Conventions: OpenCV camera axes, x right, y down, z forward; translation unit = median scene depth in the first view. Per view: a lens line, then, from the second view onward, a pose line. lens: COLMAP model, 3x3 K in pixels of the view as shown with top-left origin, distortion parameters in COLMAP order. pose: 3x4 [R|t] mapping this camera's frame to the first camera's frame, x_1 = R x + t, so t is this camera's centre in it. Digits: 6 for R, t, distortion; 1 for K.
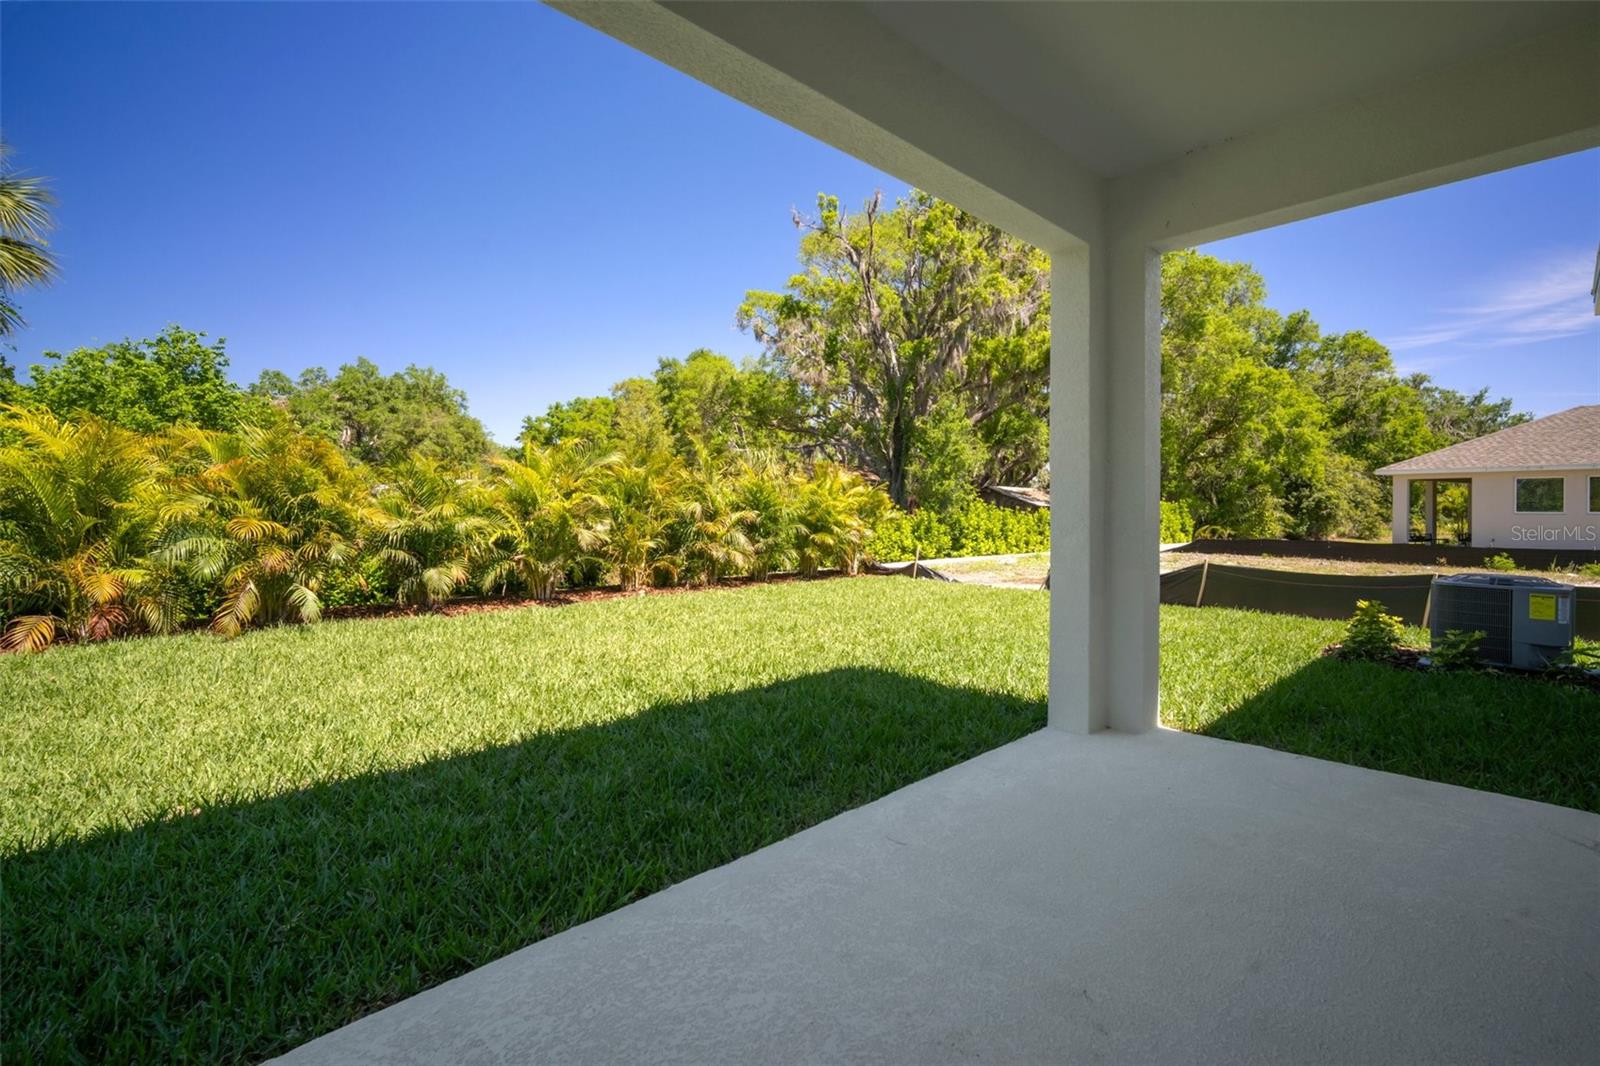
lens RADIAL K [[698.2, 0, 806.7], [0, 698.2, 512.0], [0, 0, 1]] dist [-0.017348, 0.005758]
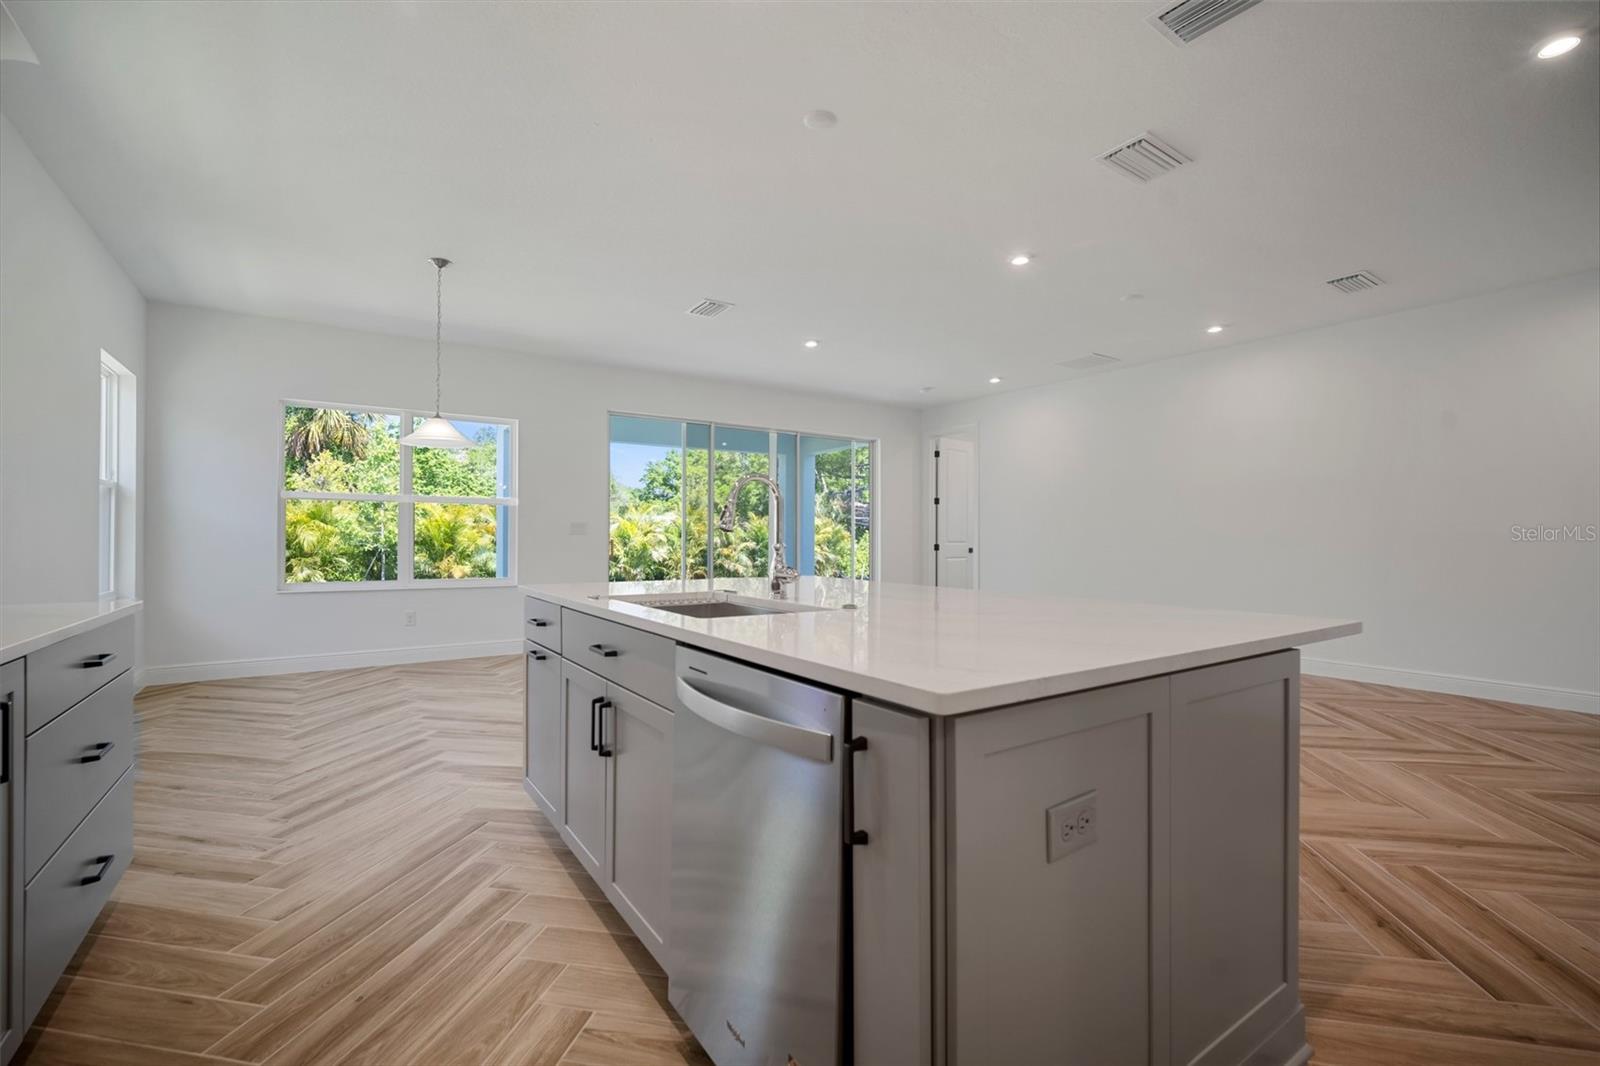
lens RADIAL K [[698.2, 0, 799.3], [0, 698.2, 535.0], [0, 0, 1]] dist [-0.017348, 0.005758]
pose [[0.984352, -0.000965, -0.176213, 0.467006], [-0.001571, 0.999897, -0.014248, 0.006740], [0.176208, 0.014302, 0.984249, -0.926093]]
